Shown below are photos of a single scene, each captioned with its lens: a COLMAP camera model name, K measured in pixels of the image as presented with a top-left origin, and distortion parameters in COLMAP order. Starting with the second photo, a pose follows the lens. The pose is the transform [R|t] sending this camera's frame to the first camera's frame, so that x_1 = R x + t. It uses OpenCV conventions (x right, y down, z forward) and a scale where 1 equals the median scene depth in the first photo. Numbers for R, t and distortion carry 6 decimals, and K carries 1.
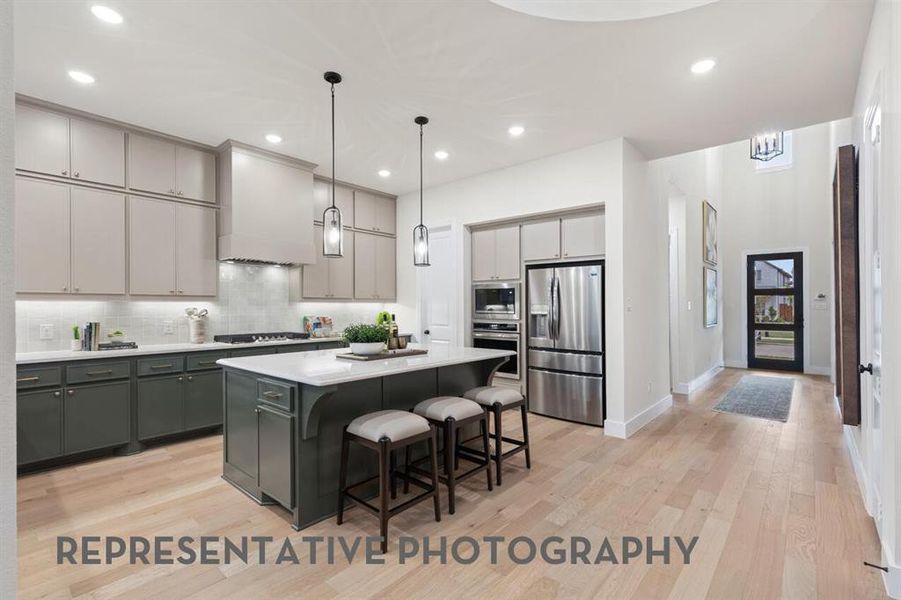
lens RADIAL K [[406.1, 0, 454.5], [0, 406.1, 303.0], [0, 0, 1]] dist [0.008809, -0.002176]
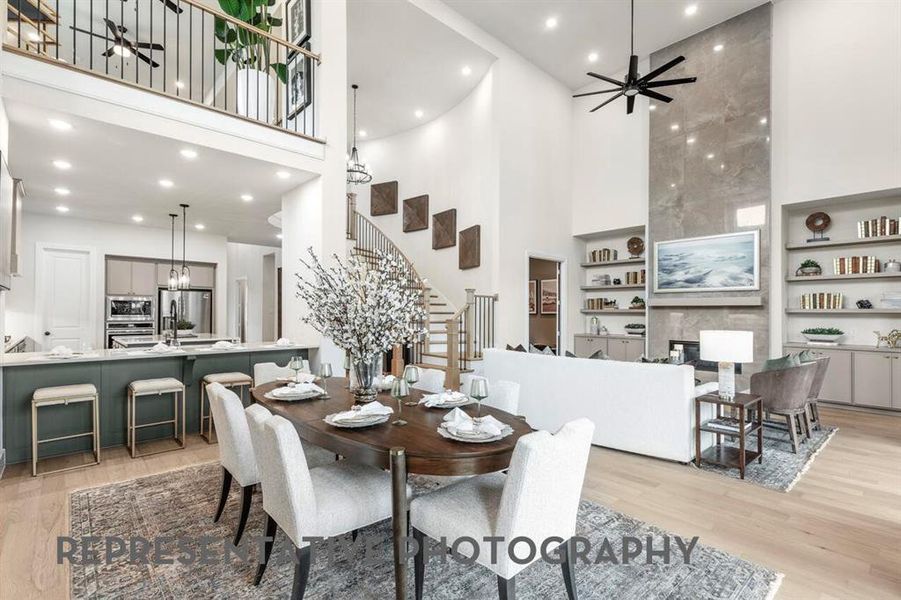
lens RADIAL K [[406.1, 0, 464.3], [0, 406.1, 314.8], [0, 0, 1]] dist [0.008809, -0.002176]
pose [[0.081493, -0.007602, 0.996645, -1.409482], [-0.009408, 0.999920, 0.008397, -0.006644], [-0.996629, -0.010061, 0.081415, -0.390226]]
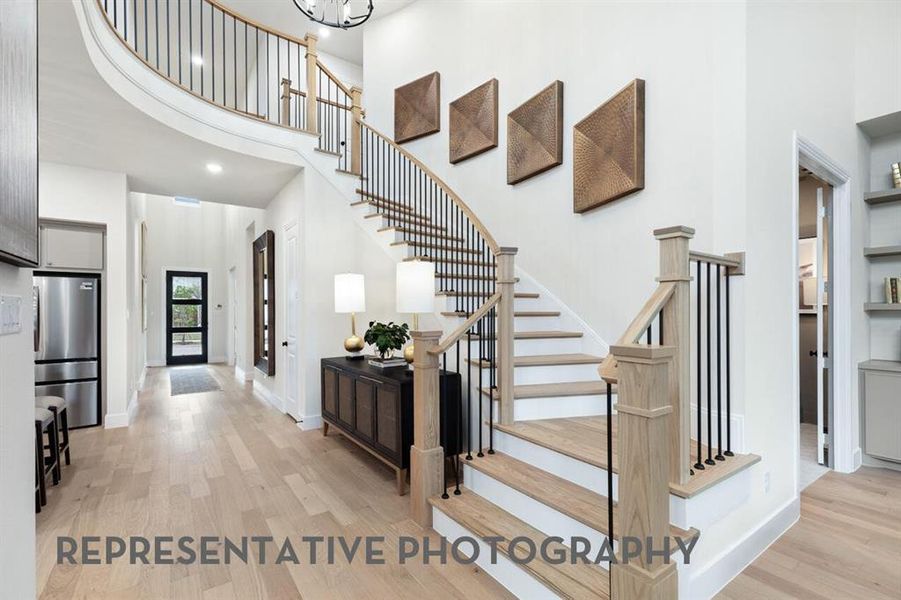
lens RADIAL K [[406.1, 0, 458.7], [0, 406.1, 312.7], [0, 0, 1]] dist [0.008809, -0.002176]
pose [[0.229491, -0.006493, 0.973289, -0.435868], [-0.001485, 0.999974, 0.007021, -0.007970], [-0.973310, -0.003056, 0.229475, -0.185314]]
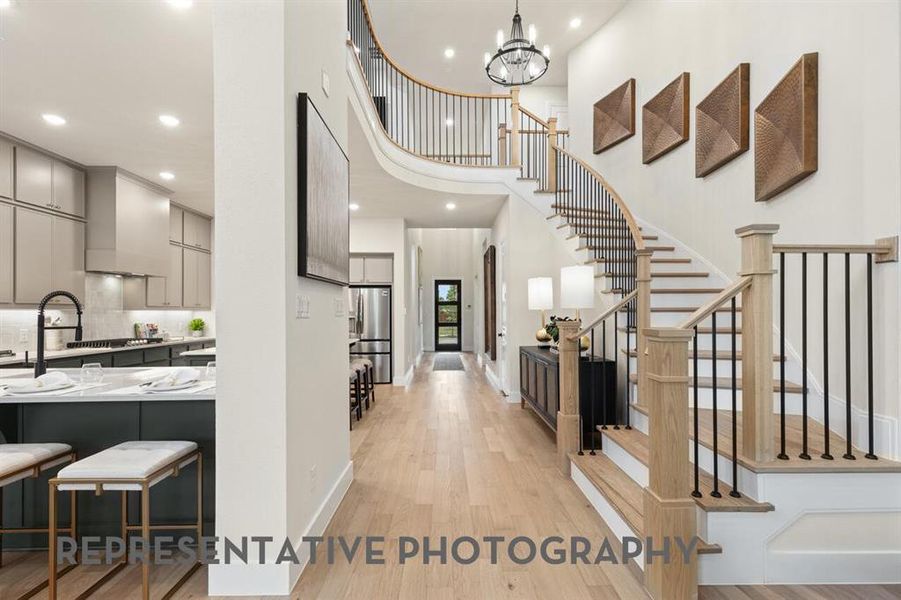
lens RADIAL K [[406.1, 0, 455.5], [0, 406.1, 313.9], [0, 0, 1]] dist [0.008809, -0.002176]
pose [[0.737582, -0.008041, 0.675210, -0.522024], [0.002542, 0.999955, 0.009131, 0.000146], [-0.675253, -0.005019, 0.737569, -0.397138]]
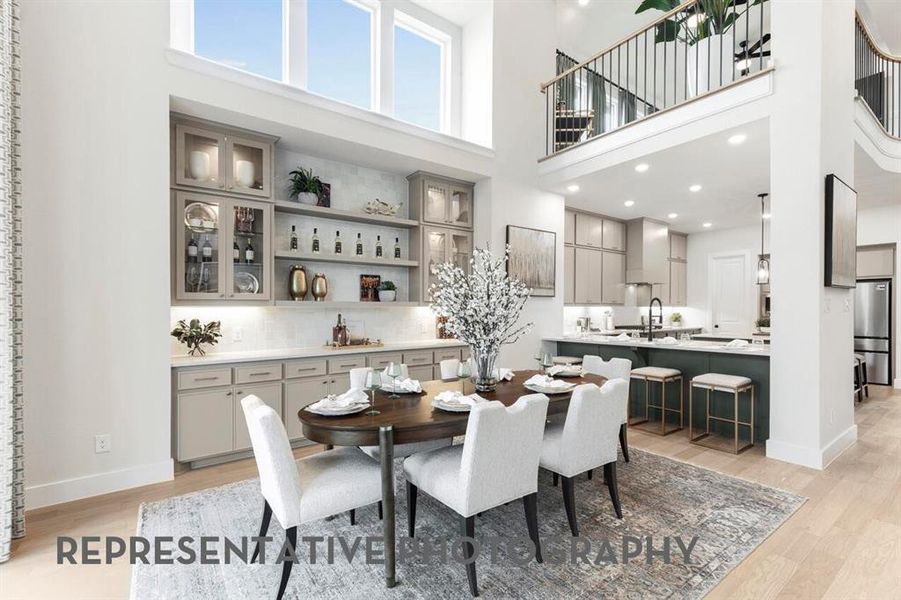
lens RADIAL K [[406.1, 0, 454.4], [0, 406.1, 311.3], [0, 0, 1]] dist [0.008809, -0.002176]
pose [[0.976378, -0.004653, -0.216021, -0.820510], [0.006883, 0.999931, 0.009568, -0.004294], [0.215961, -0.010829, 0.976342, -0.789274]]
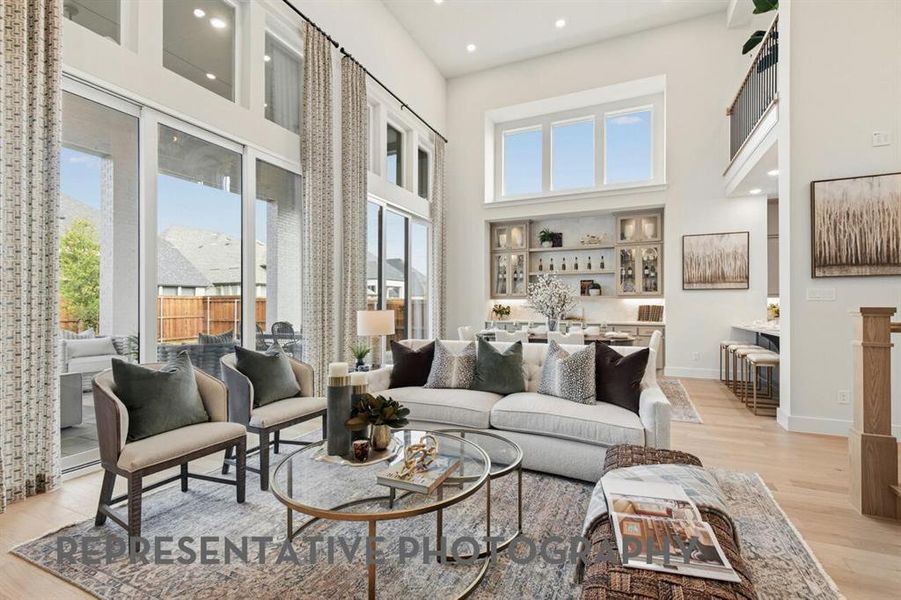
lens RADIAL K [[406.1, 0, 453.6], [0, 406.1, 299.8], [0, 0, 1]] dist [0.008809, -0.002176]
pose [[0.287354, -0.011436, -0.957756, 0.214597], [0.006373, 0.999929, -0.010027, 0.009394], [0.957803, -0.003222, 0.287407, -0.874057]]
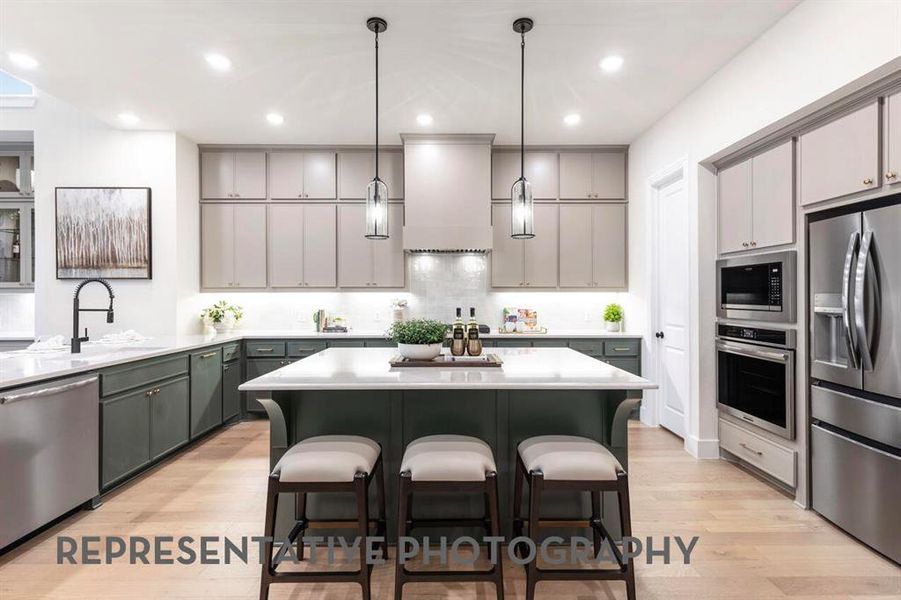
lens RADIAL K [[428.3, 0, 452.3], [0, 428.3, 293.8], [0, 0, 1]] dist [0.003775, 0.000513]
pose [[0.660933, -0.005080, -0.750428, 0.286195], [0.006980, 0.999975, -0.000622, 0.001932], [0.750413, -0.004827, 0.660952, 0.325013]]
